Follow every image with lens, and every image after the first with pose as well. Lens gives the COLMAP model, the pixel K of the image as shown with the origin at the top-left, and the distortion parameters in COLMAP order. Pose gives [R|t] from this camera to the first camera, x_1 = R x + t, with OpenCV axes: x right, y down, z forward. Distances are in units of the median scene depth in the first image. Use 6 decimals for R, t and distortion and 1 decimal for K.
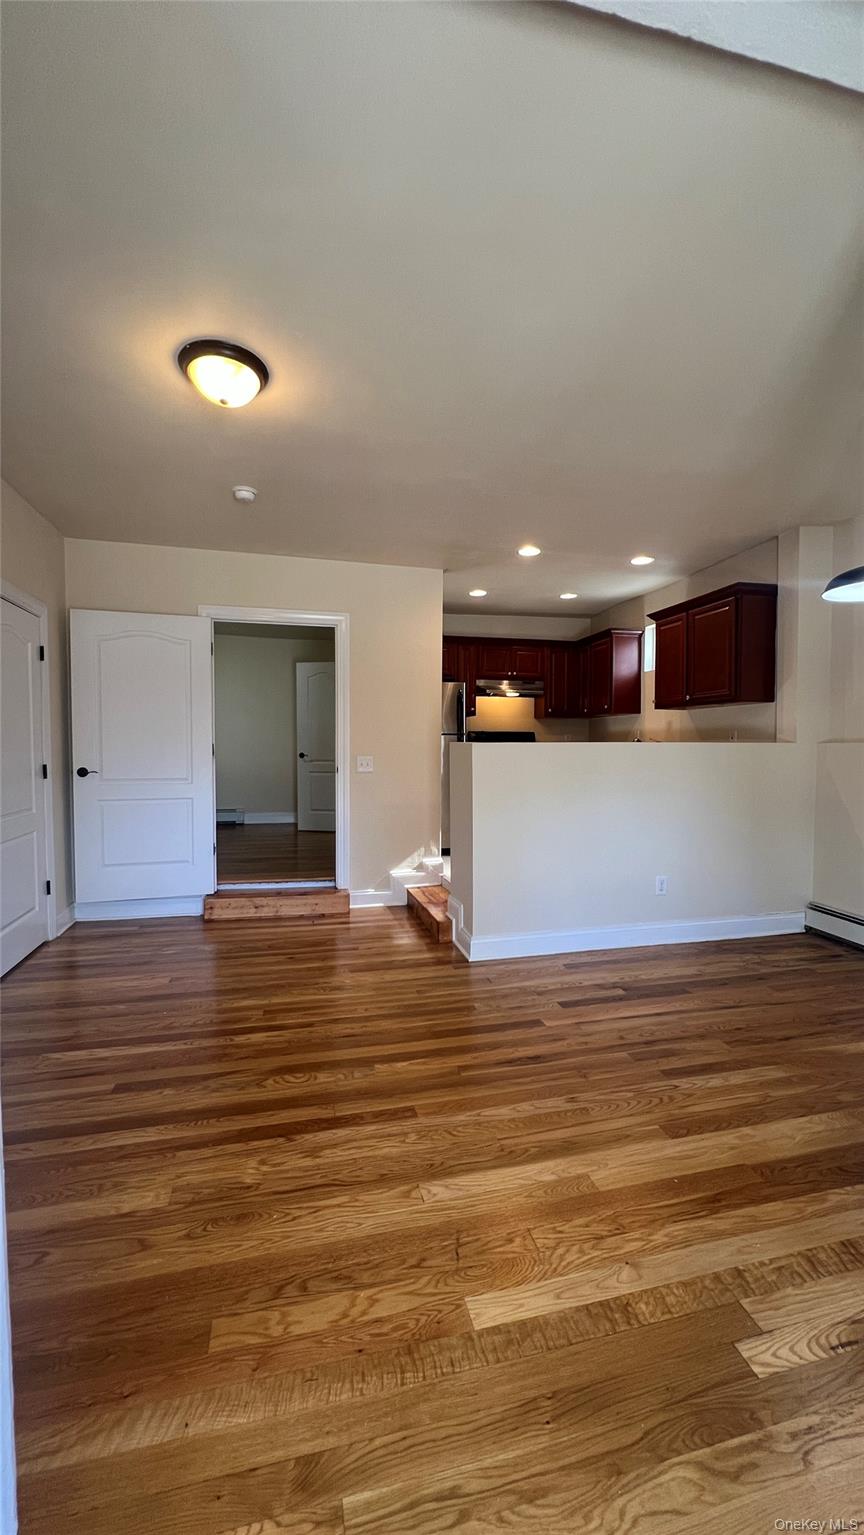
lens RADIAL K [[610.4, 0, 438.4], [0, 610.4, 746.5], [0, 0, 1]] dist [-0.000750, -0.000002]
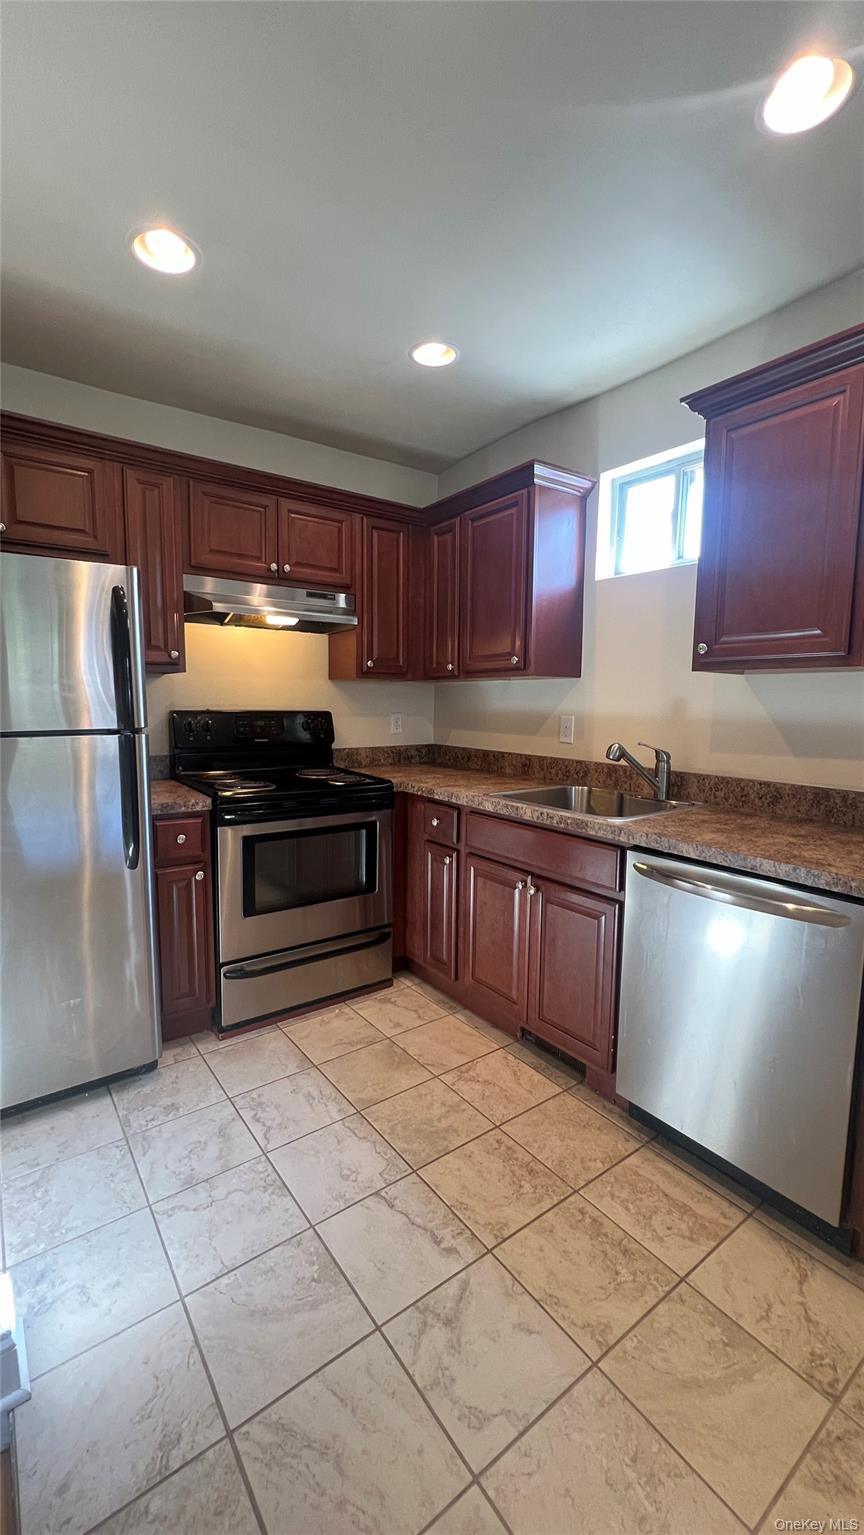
lens RADIAL K [[615.0, 0, 432.0], [0, 615.0, 767.5], [0, 0, 1]] dist [-0.000071, 0.000118]
pose [[0.923907, -0.033524, 0.381146, 0.113013], [-0.008066, 0.994226, 0.107003, -0.068105], [-0.382532, -0.101935, 0.918302, 1.175569]]
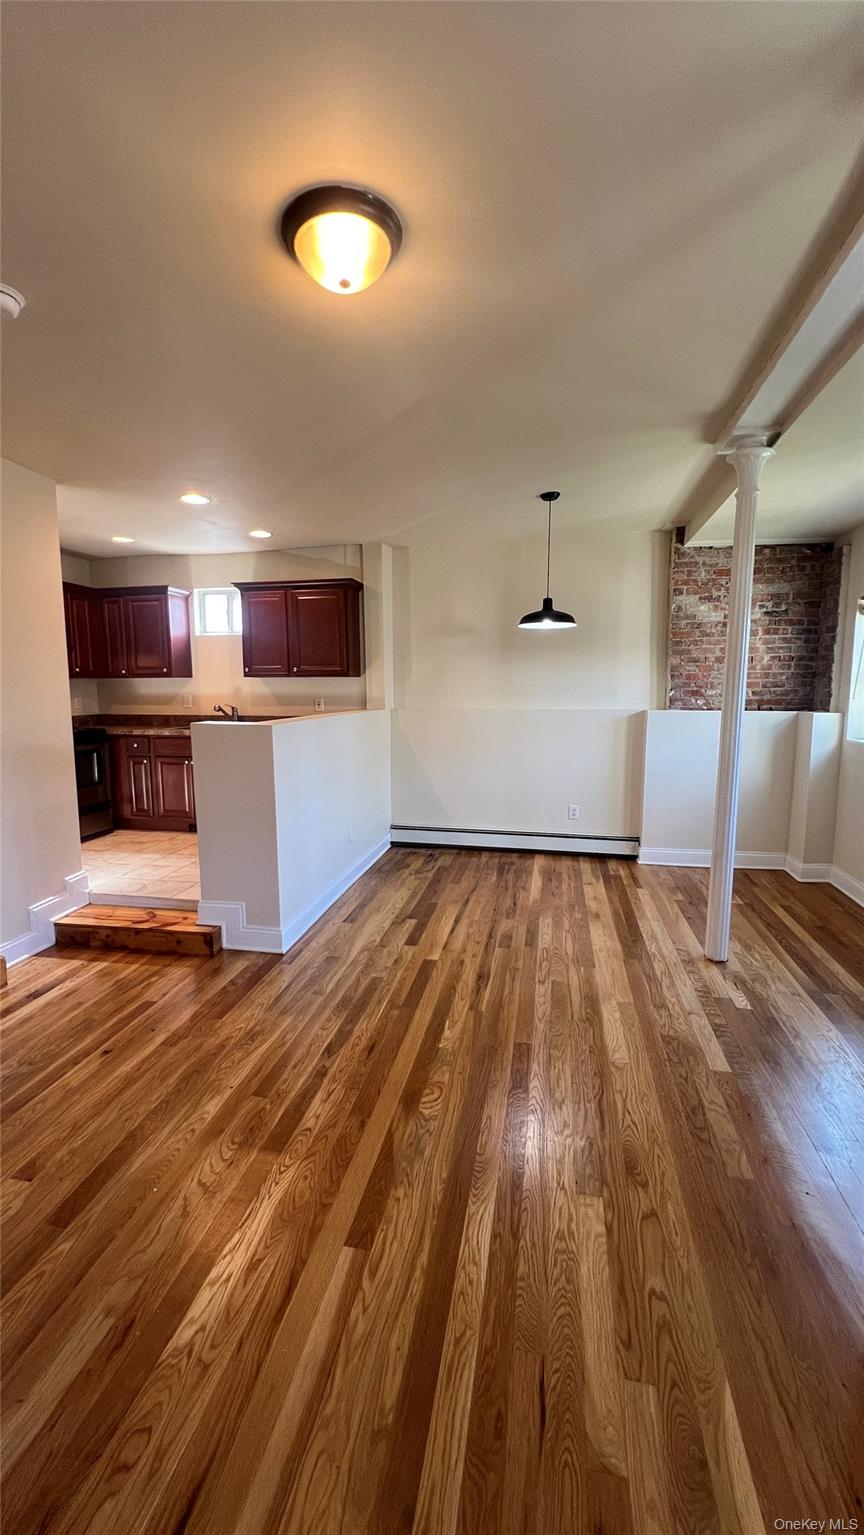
lens RADIAL K [[604.3, 0, 426.4], [0, 604.3, 770.8], [0, 0, 1]] dist [-0.001032, -0.000075]
pose [[0.434135, -0.124177, 0.892248, -0.731757], [0.004541, 0.990743, 0.135675, -0.067597], [-0.900836, -0.054850, 0.430680, 0.442946]]
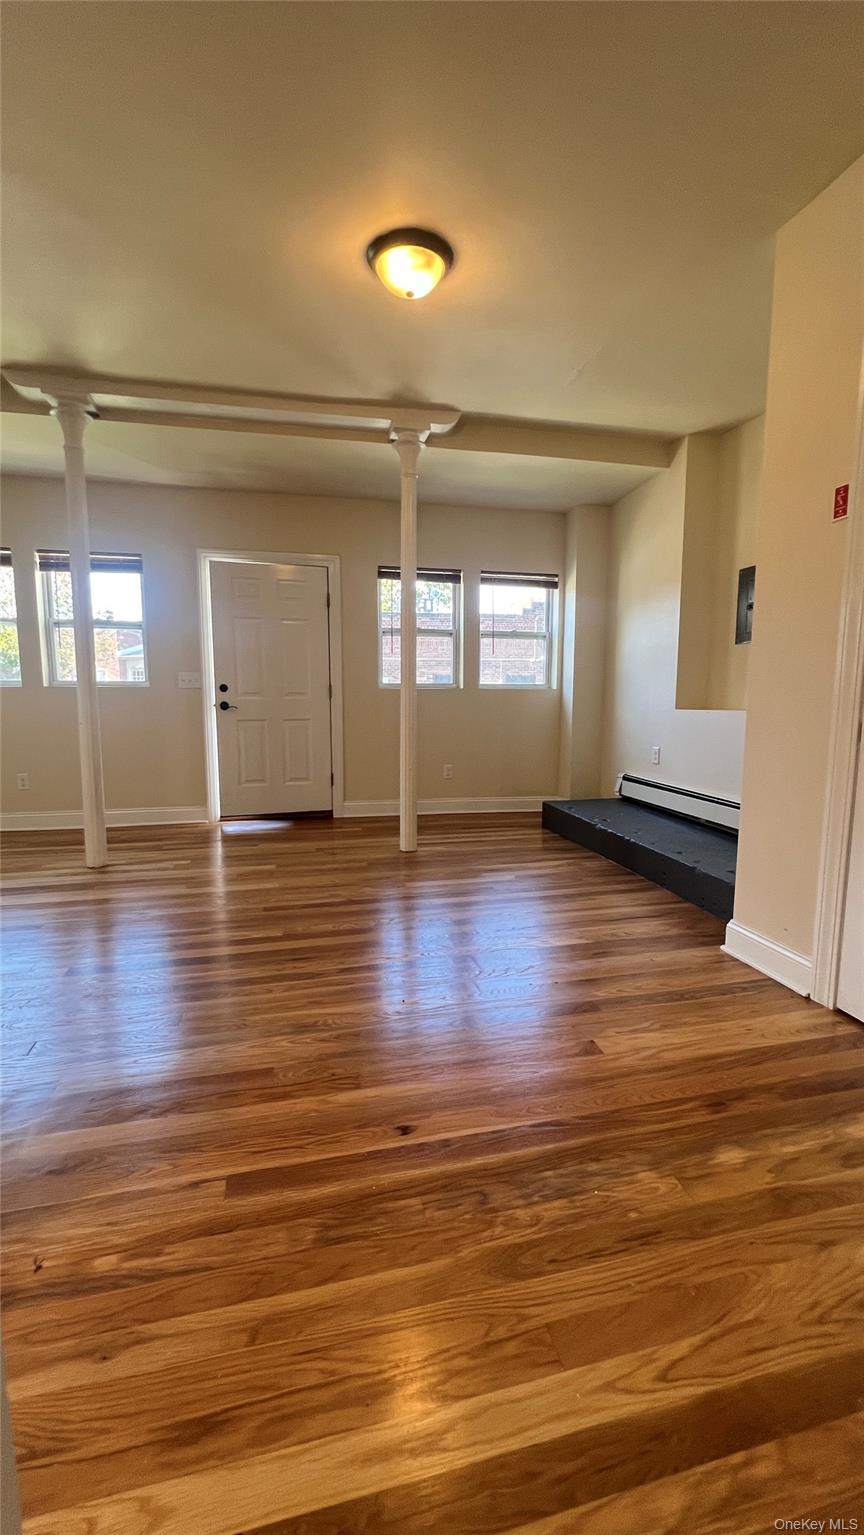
lens RADIAL K [[615.0, 0, 432.0], [0, 615.0, 767.5], [0, 0, 1]] dist [-0.000071, 0.000118]
pose [[-0.999698, -0.008744, 0.022976, -0.298755], [-0.005953, 0.992891, 0.118882, 0.061679], [-0.023852, 0.118709, -0.992643, 1.541162]]
